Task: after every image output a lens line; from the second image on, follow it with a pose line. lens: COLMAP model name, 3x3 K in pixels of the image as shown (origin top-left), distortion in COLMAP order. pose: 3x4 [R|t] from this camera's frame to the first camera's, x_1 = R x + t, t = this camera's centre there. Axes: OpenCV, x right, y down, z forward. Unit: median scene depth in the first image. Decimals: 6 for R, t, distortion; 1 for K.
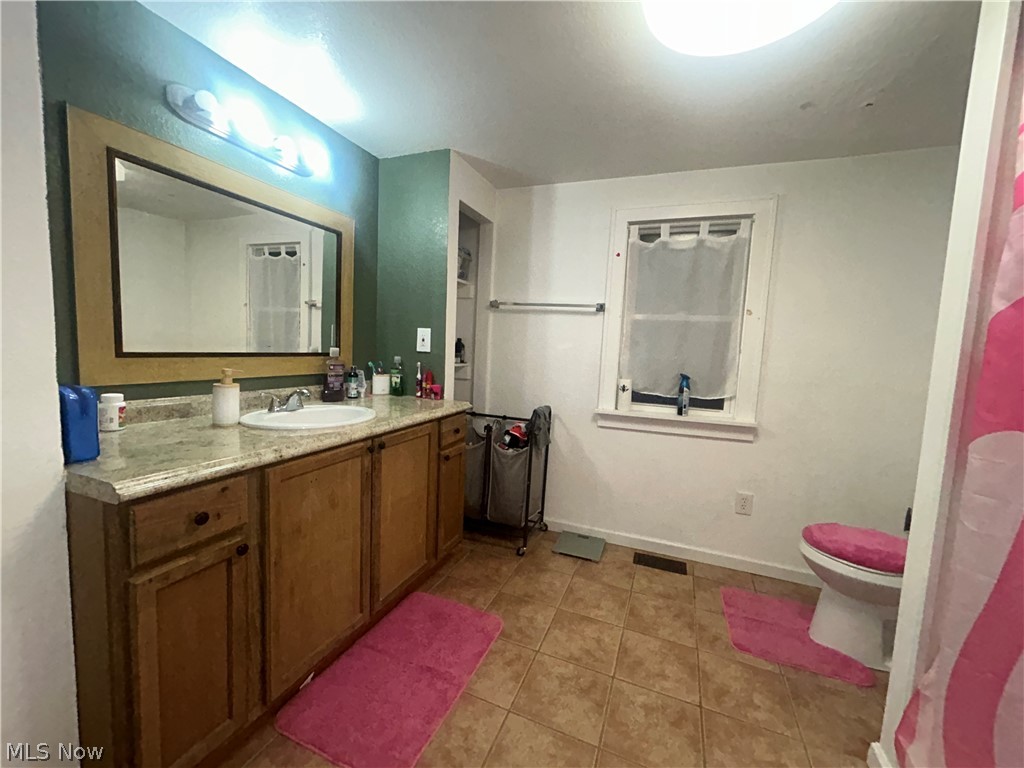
lens RADIAL K [[417.2, 0, 511.1], [0, 417.2, 384.0], [0, 0, 1]] dist [-0.001659, 0.001689]
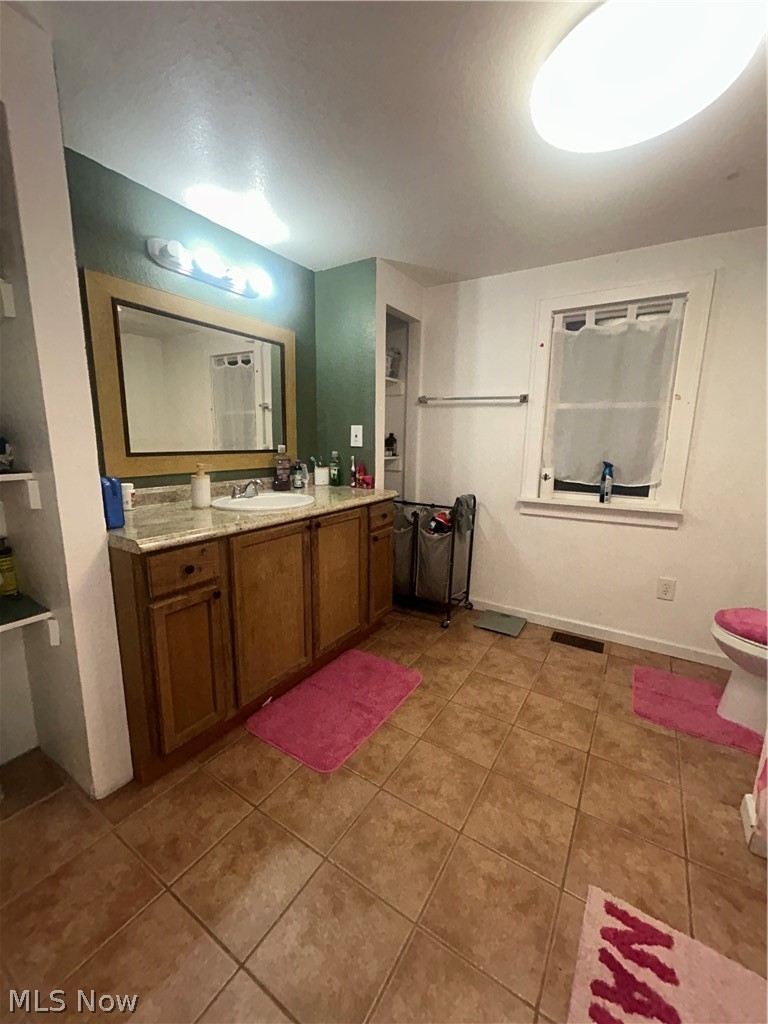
lens RADIAL K [[417.2, 0, 383.6], [0, 417.2, 512.8], [0, 0, 1]] dist [-0.001659, 0.001689]
pose [[0.982981, 0.002760, -0.183686, 0.079328], [0.012585, 0.996527, 0.082320, 0.010752], [0.183275, -0.083230, 0.979532, -0.121512]]
